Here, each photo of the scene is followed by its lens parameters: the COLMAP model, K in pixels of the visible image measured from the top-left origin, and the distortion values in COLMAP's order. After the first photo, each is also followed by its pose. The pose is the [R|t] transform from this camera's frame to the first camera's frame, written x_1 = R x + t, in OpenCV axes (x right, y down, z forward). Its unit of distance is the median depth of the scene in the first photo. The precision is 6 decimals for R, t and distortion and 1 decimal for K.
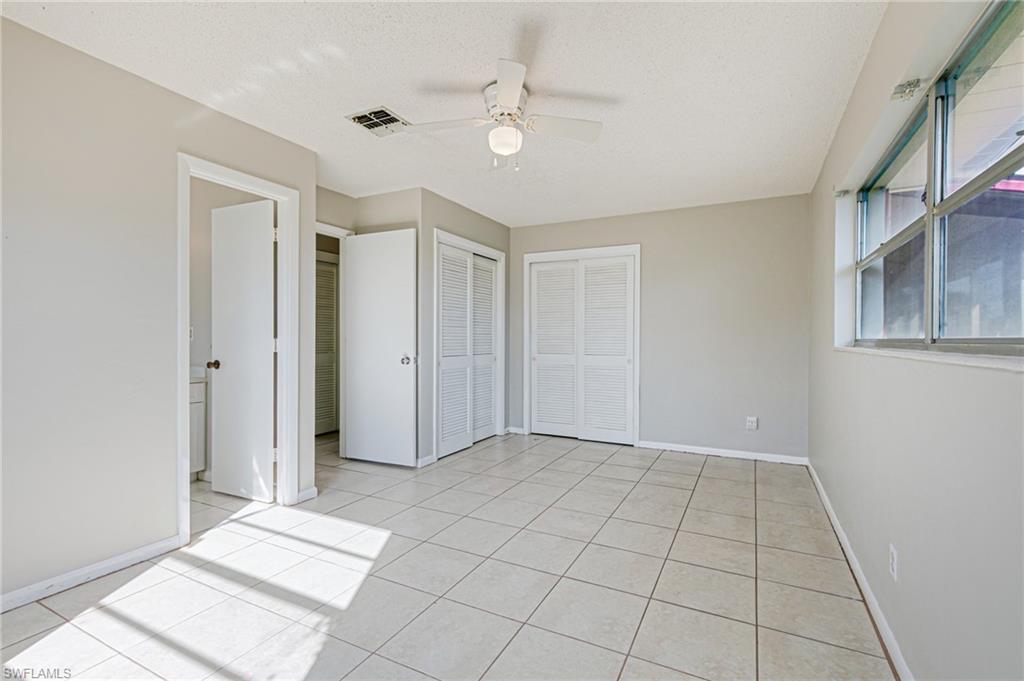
lens RADIAL K [[469.9, 0, 519.6], [0, 469.9, 345.6], [0, 0, 1]] dist [0.011308, -0.003285]
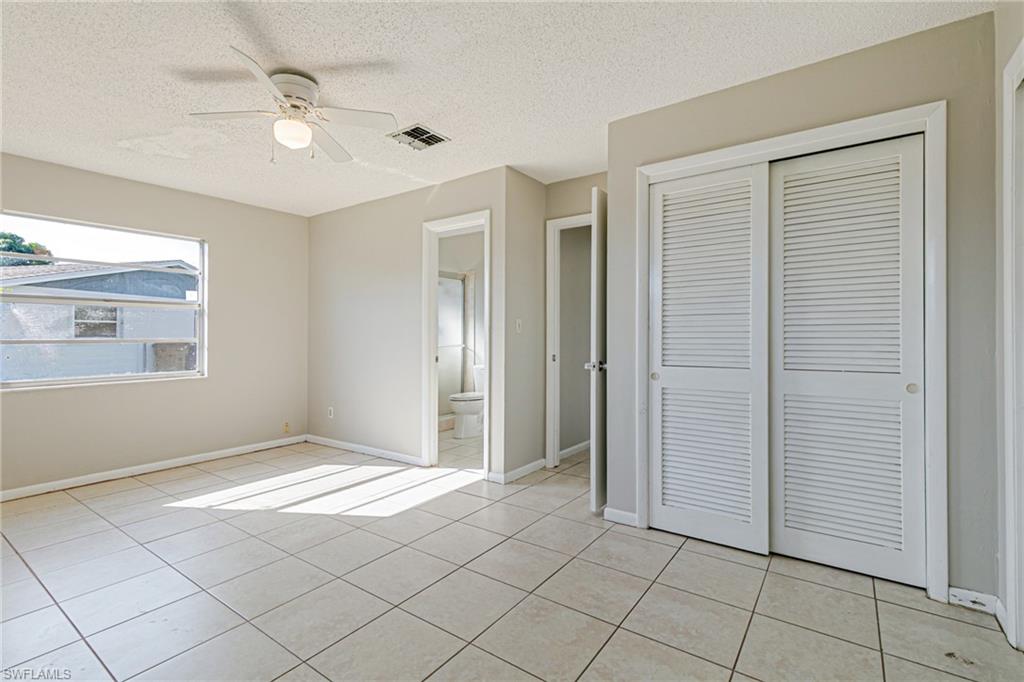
lens RADIAL K [[469.9, 0, 505.7], [0, 469.9, 330.5], [0, 0, 1]] dist [0.011308, -0.003285]
pose [[-0.159925, -0.006089, -0.987110, 0.738063], [-0.006360, 0.999967, -0.005138, -0.028392], [0.987109, 0.005457, -0.159958, 1.377973]]
